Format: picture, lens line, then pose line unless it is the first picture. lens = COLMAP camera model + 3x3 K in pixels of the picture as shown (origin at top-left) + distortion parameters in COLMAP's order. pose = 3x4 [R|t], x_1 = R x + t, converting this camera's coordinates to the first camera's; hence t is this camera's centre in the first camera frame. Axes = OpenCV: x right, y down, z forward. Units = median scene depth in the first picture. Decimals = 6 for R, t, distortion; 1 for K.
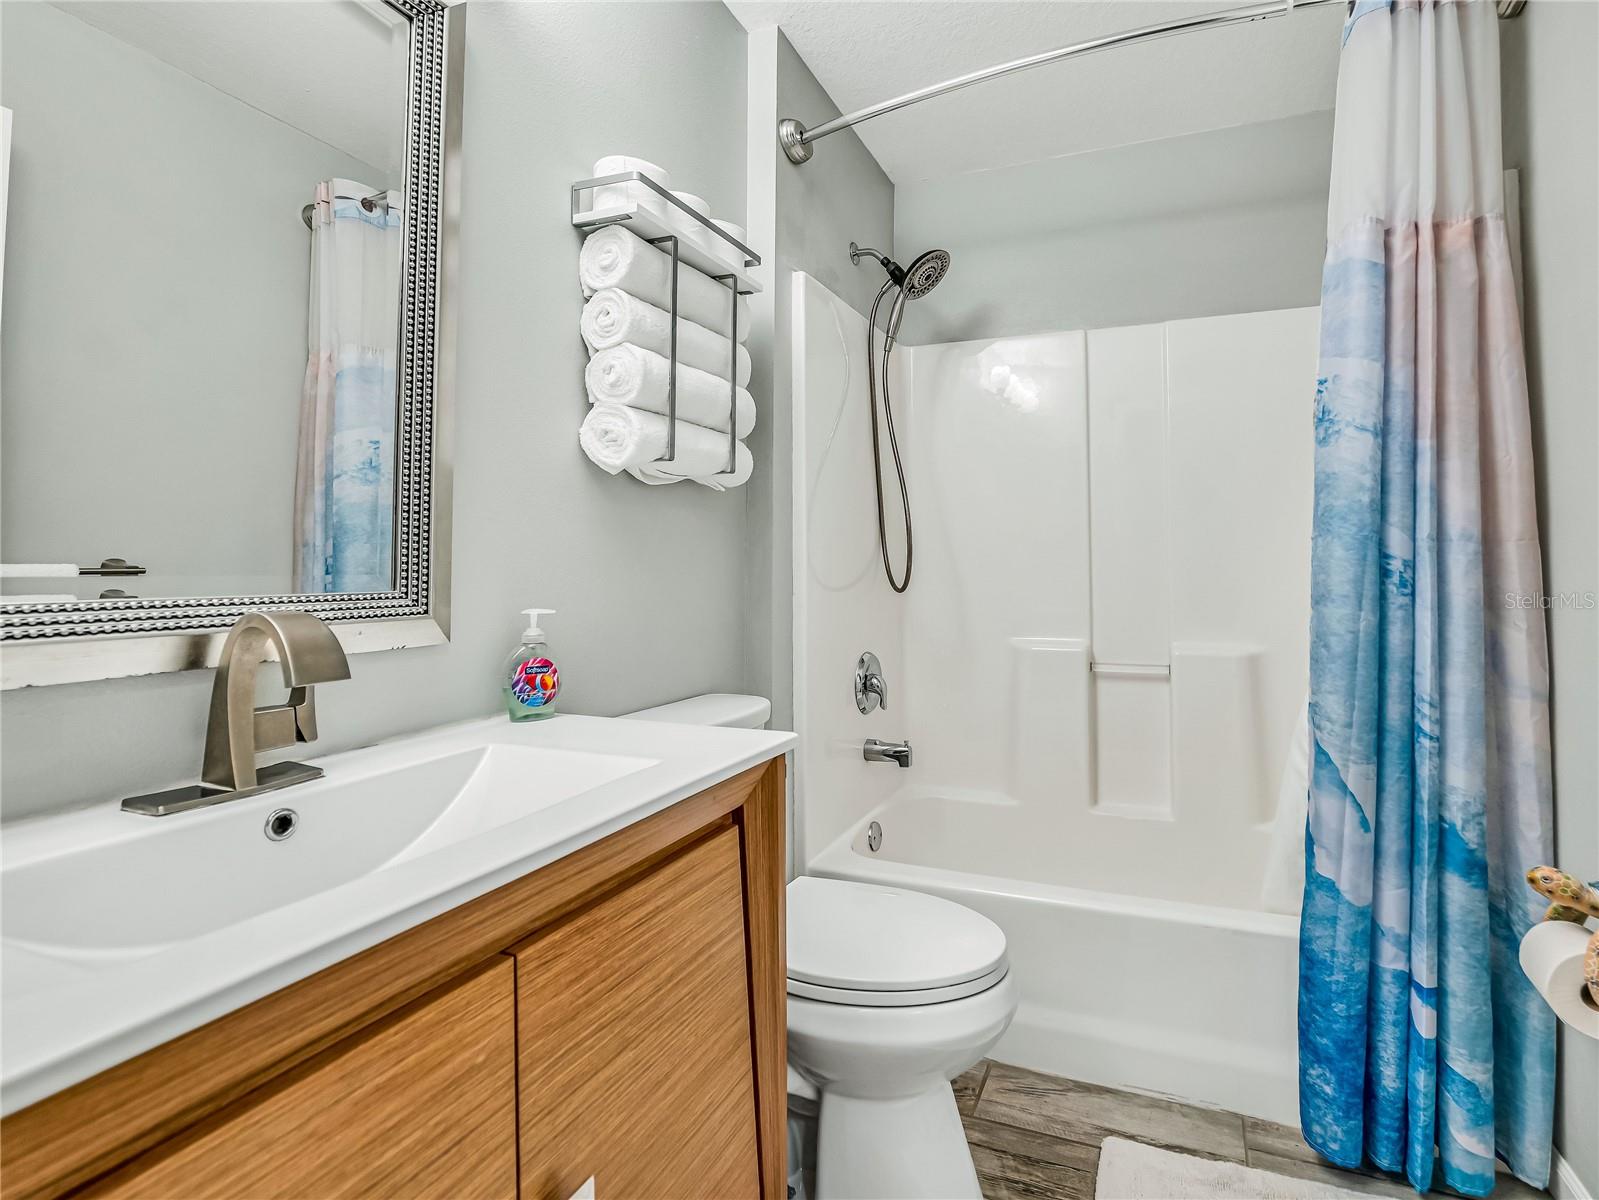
lens RADIAL K [[862.4, 0, 805.8], [0, 862.4, 531.2], [0, 0, 1]] dist [-0.001413, -0.000343]
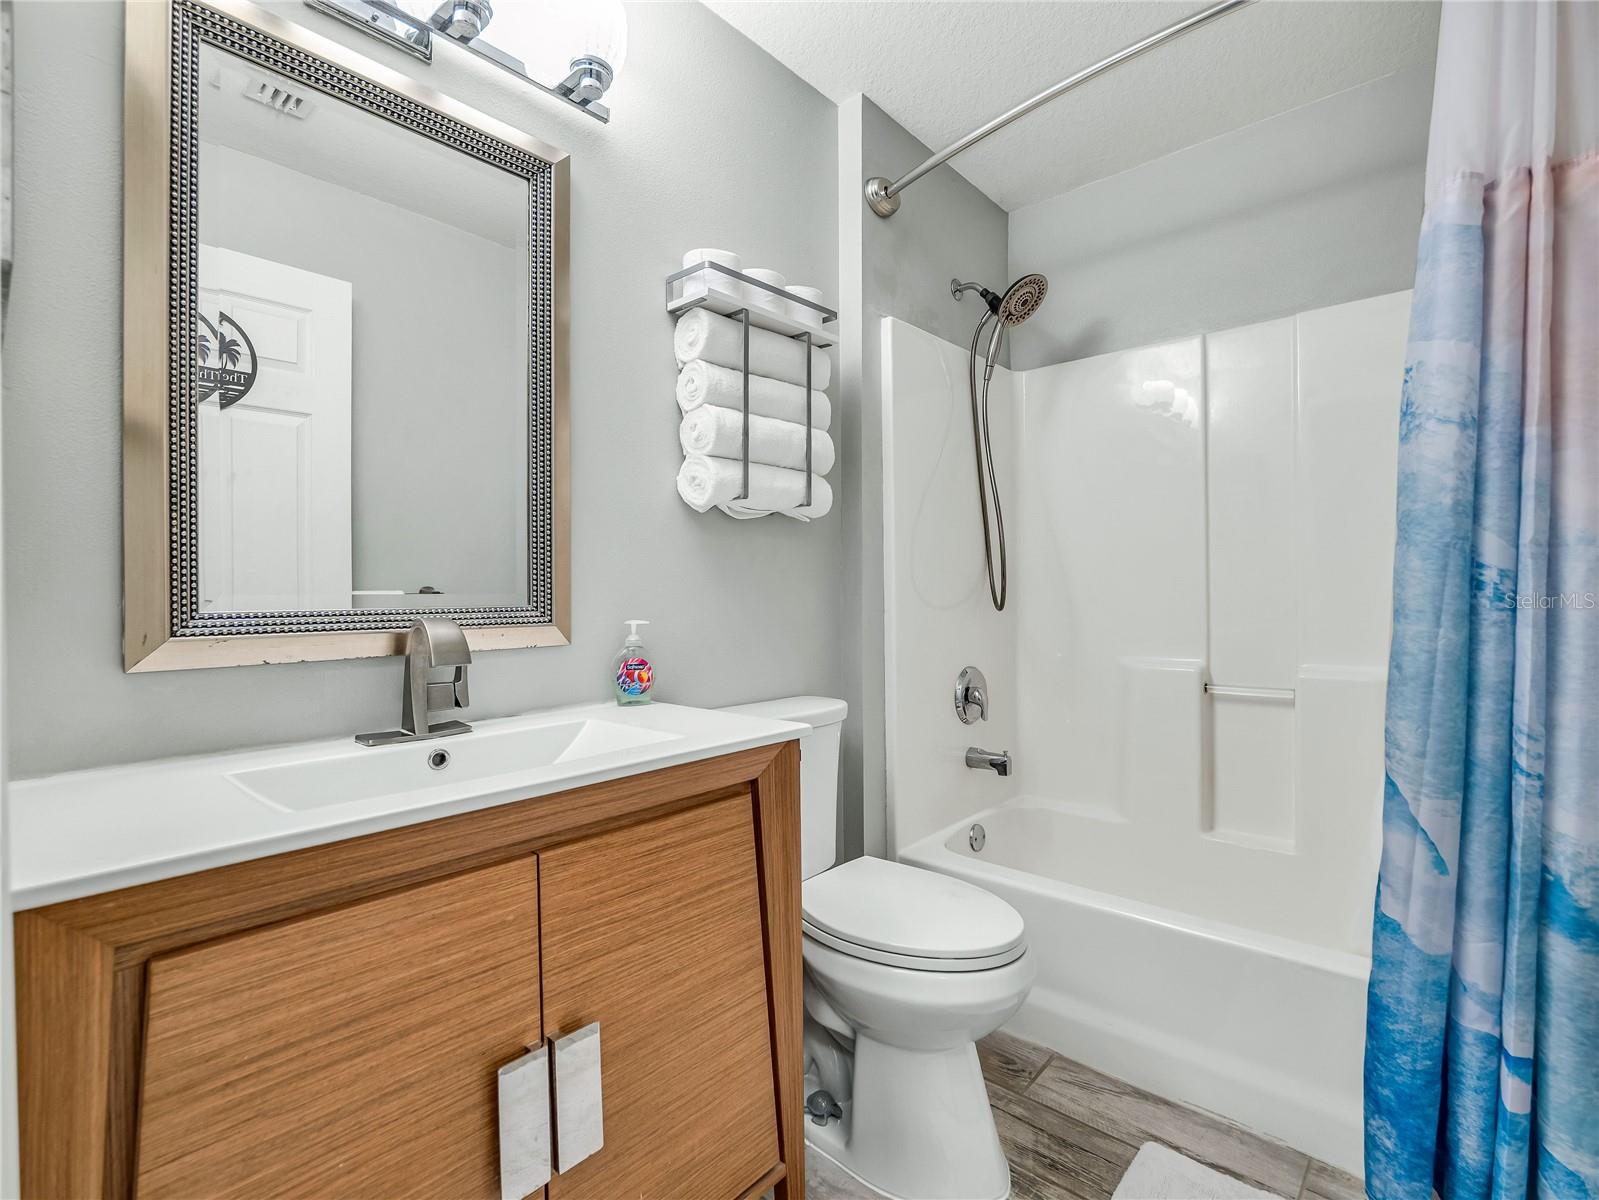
lens RADIAL K [[872.1, 0, 804.9], [0, 872.1, 595.5], [0, 0, 1]] dist [-0.001734, 0.000601]
pose [[0.914868, -0.007234, -0.403687, 0.408021], [0.023616, 0.999086, 0.035618, 0.011939], [0.403061, -0.042120, 0.914203, -0.081204]]
